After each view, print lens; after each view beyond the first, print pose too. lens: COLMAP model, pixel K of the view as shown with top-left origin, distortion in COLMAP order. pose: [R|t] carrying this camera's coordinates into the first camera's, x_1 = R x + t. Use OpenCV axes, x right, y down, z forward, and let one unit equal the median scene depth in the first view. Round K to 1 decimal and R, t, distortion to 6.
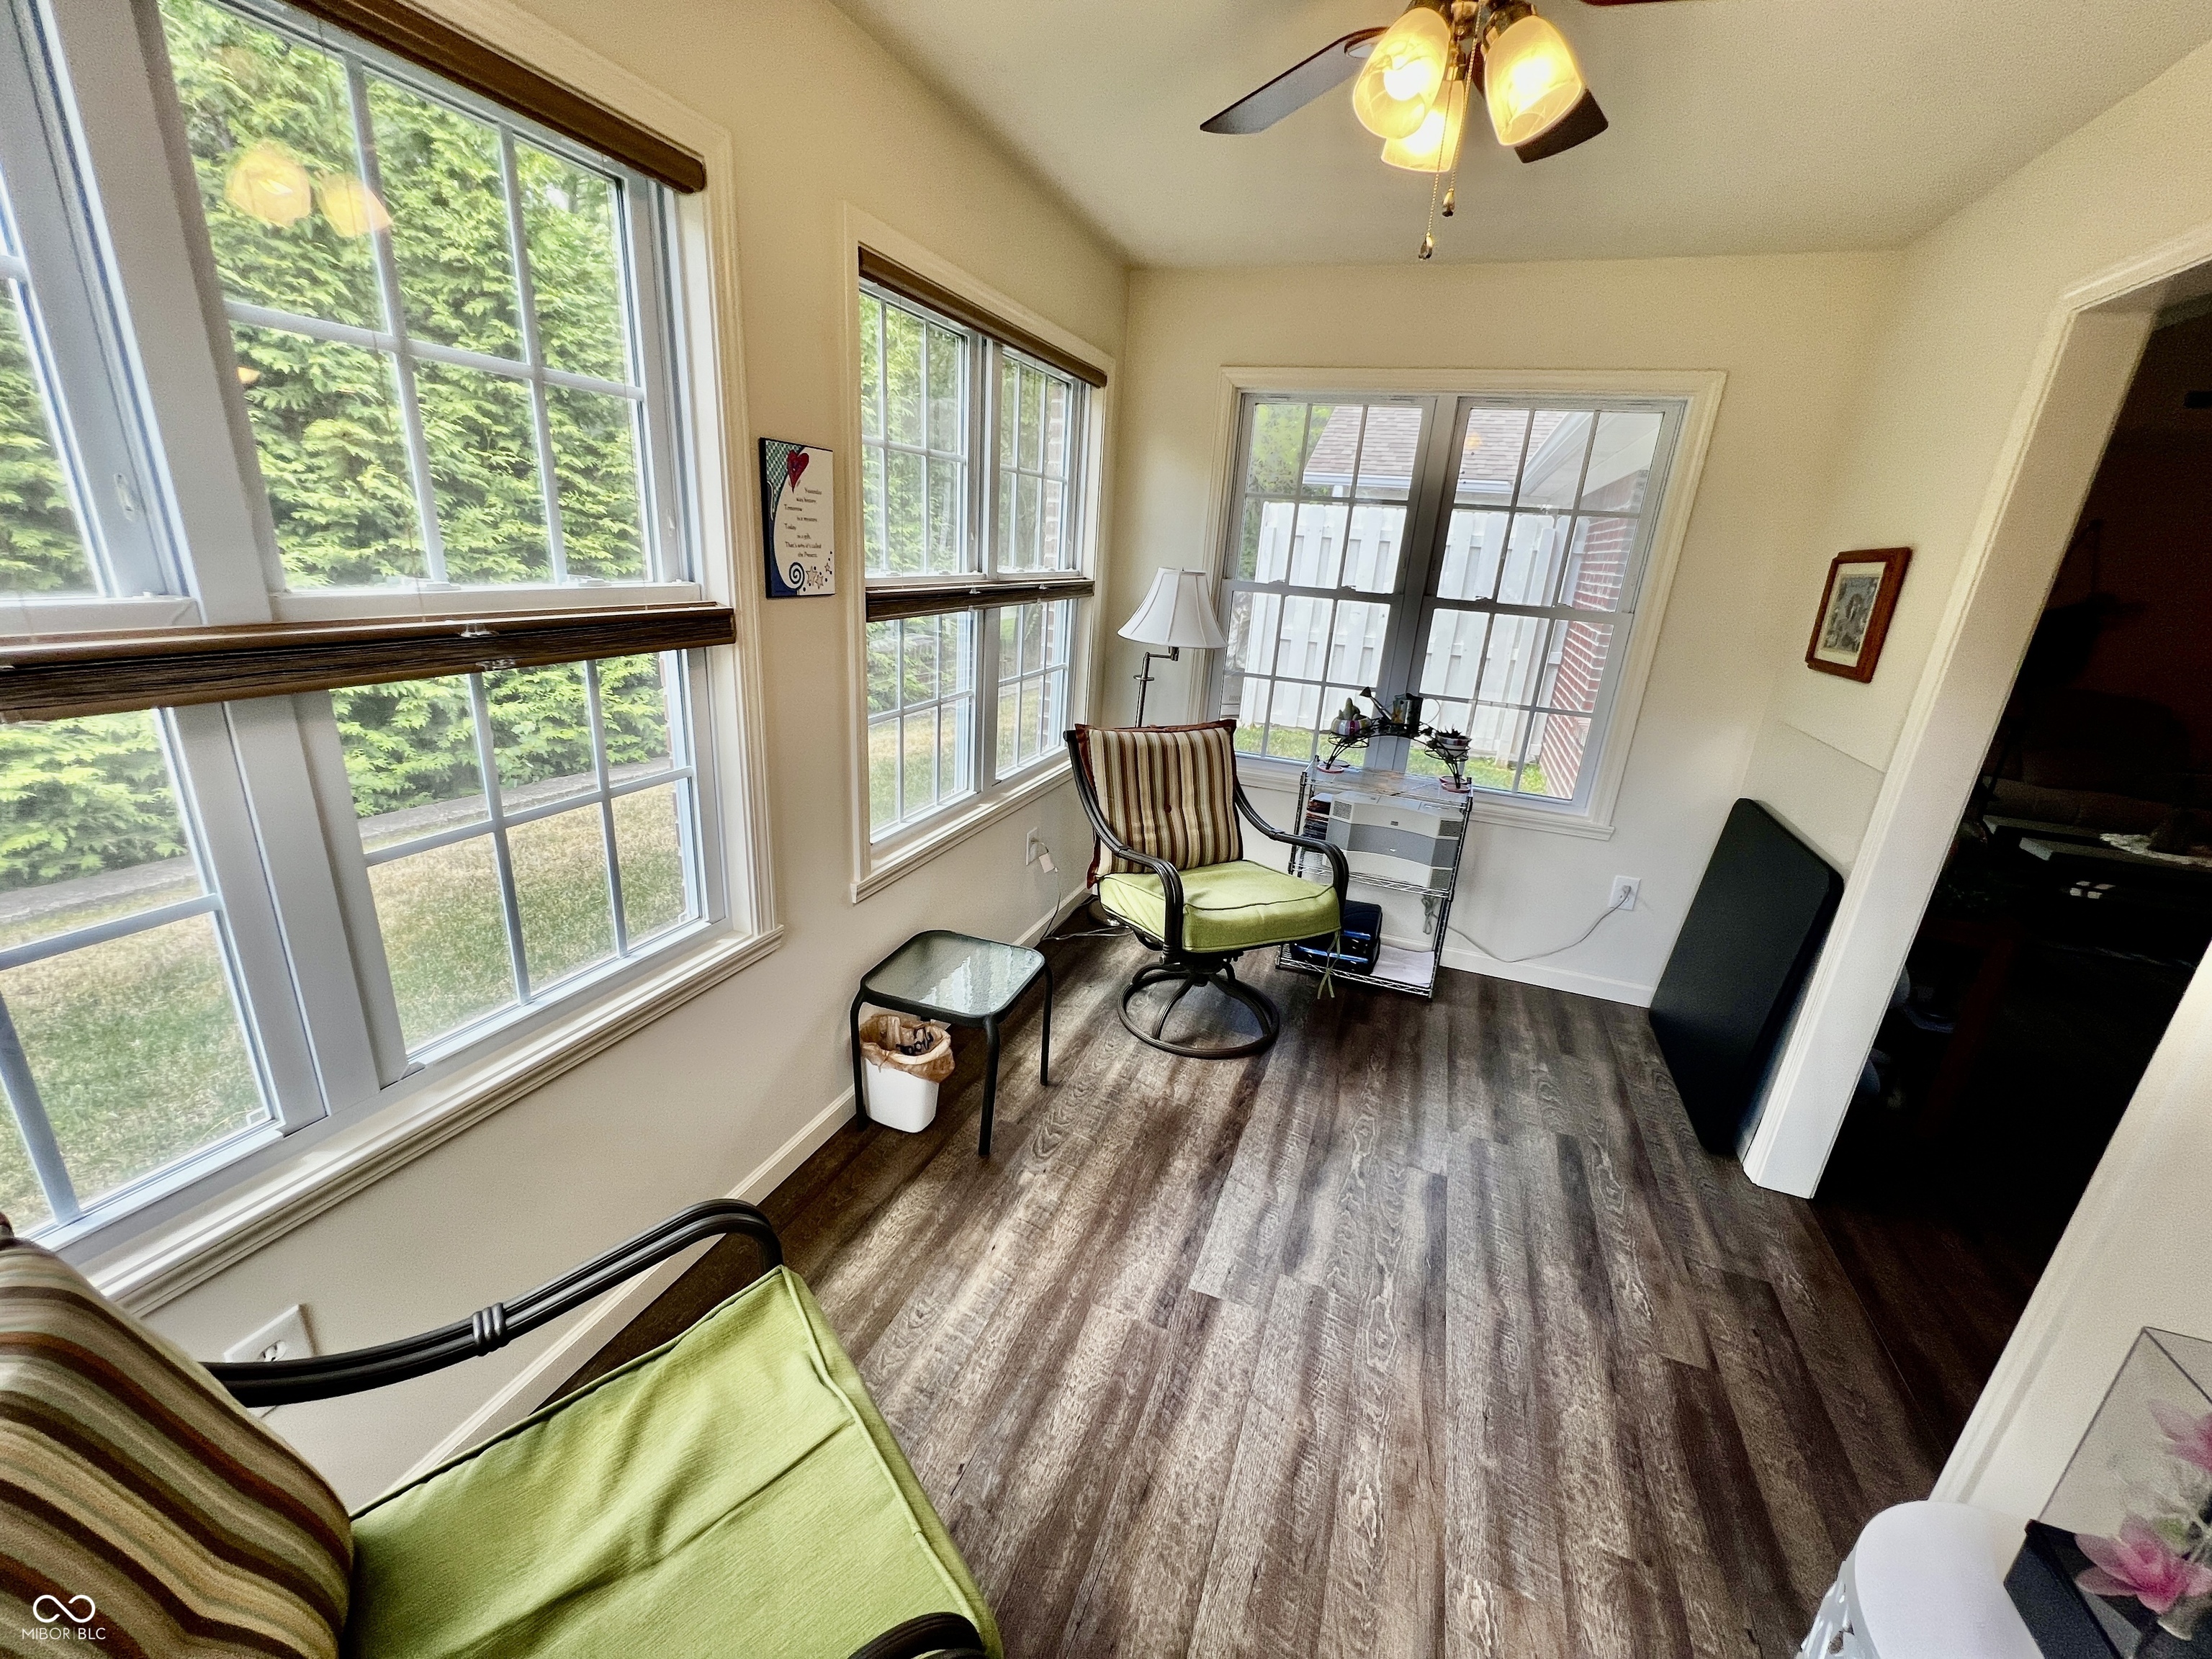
lens RADIAL K [[889.2, 0, 1101.0], [0, 889.2, 833.5], [0, 0, 1]] dist [-0.002821, 0.000847]
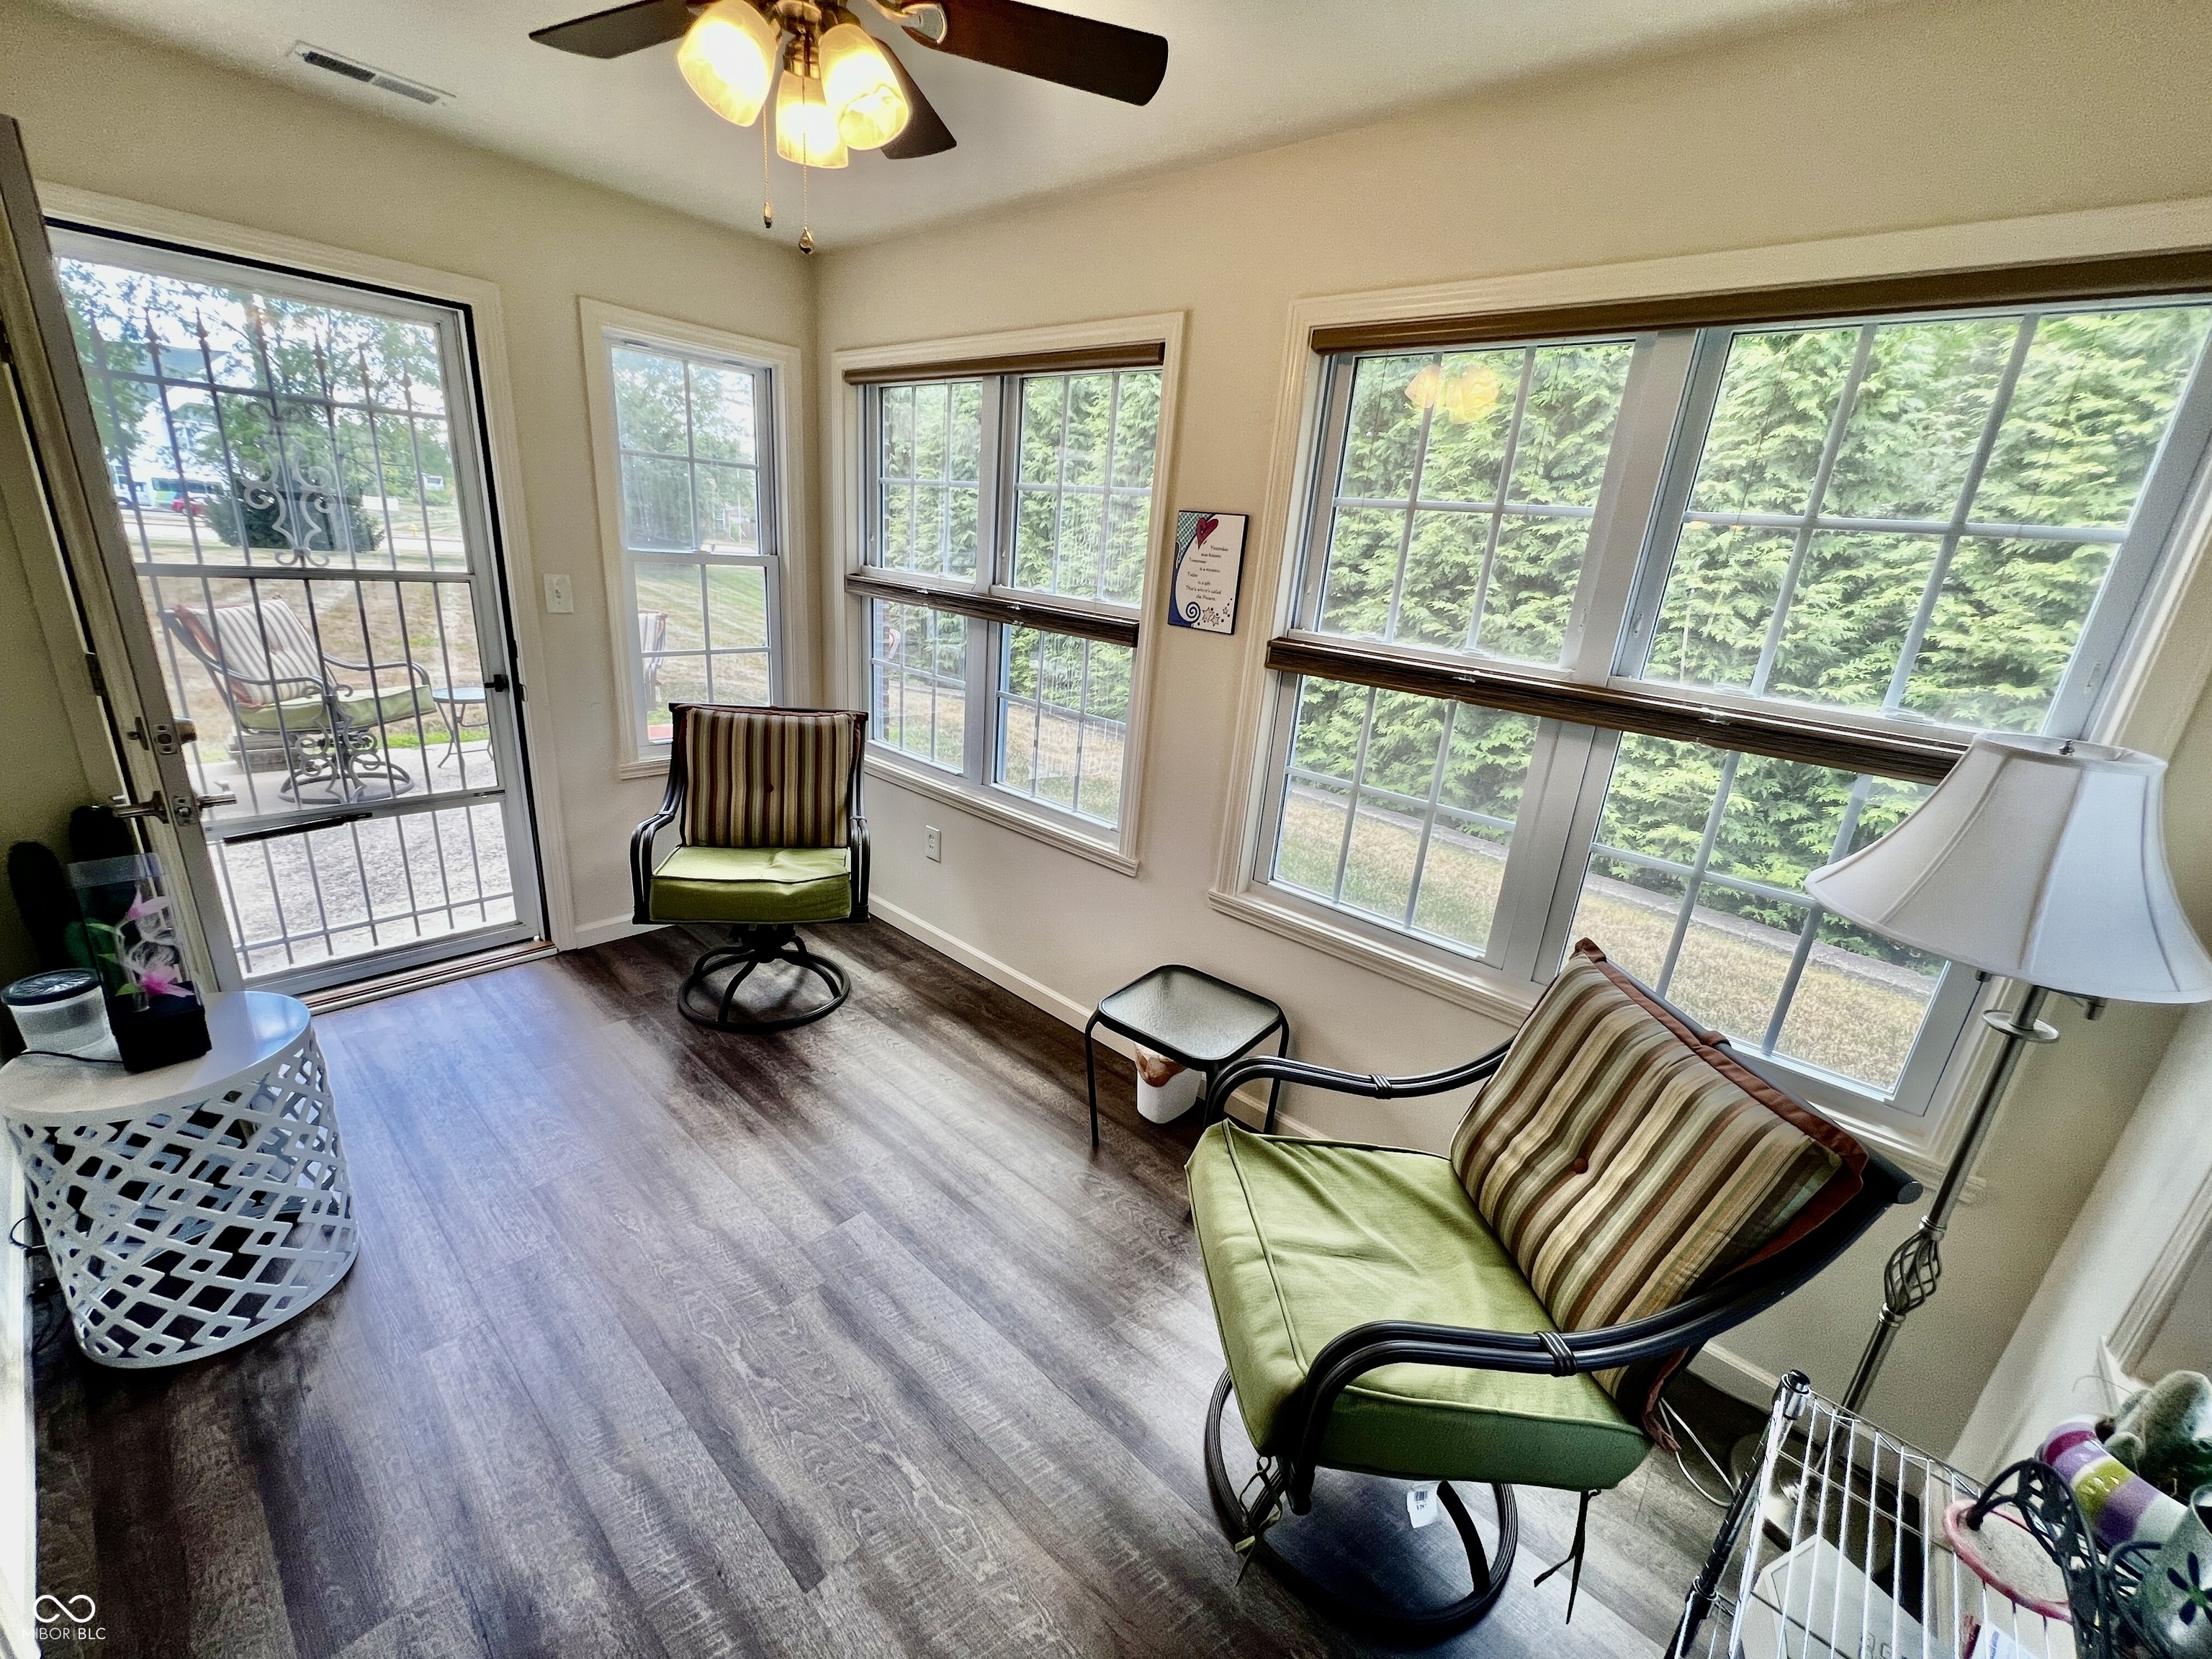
lens RADIAL K [[889.2, 0, 1106.5], [0, 889.2, 832.3], [0, 0, 1]] dist [-0.002821, 0.000847]
pose [[-0.353209, 0.209210, -0.911852, 0.879305], [-0.388181, 0.854041, 0.346309, -0.386528], [0.851210, 0.476283, -0.220444, 1.237430]]
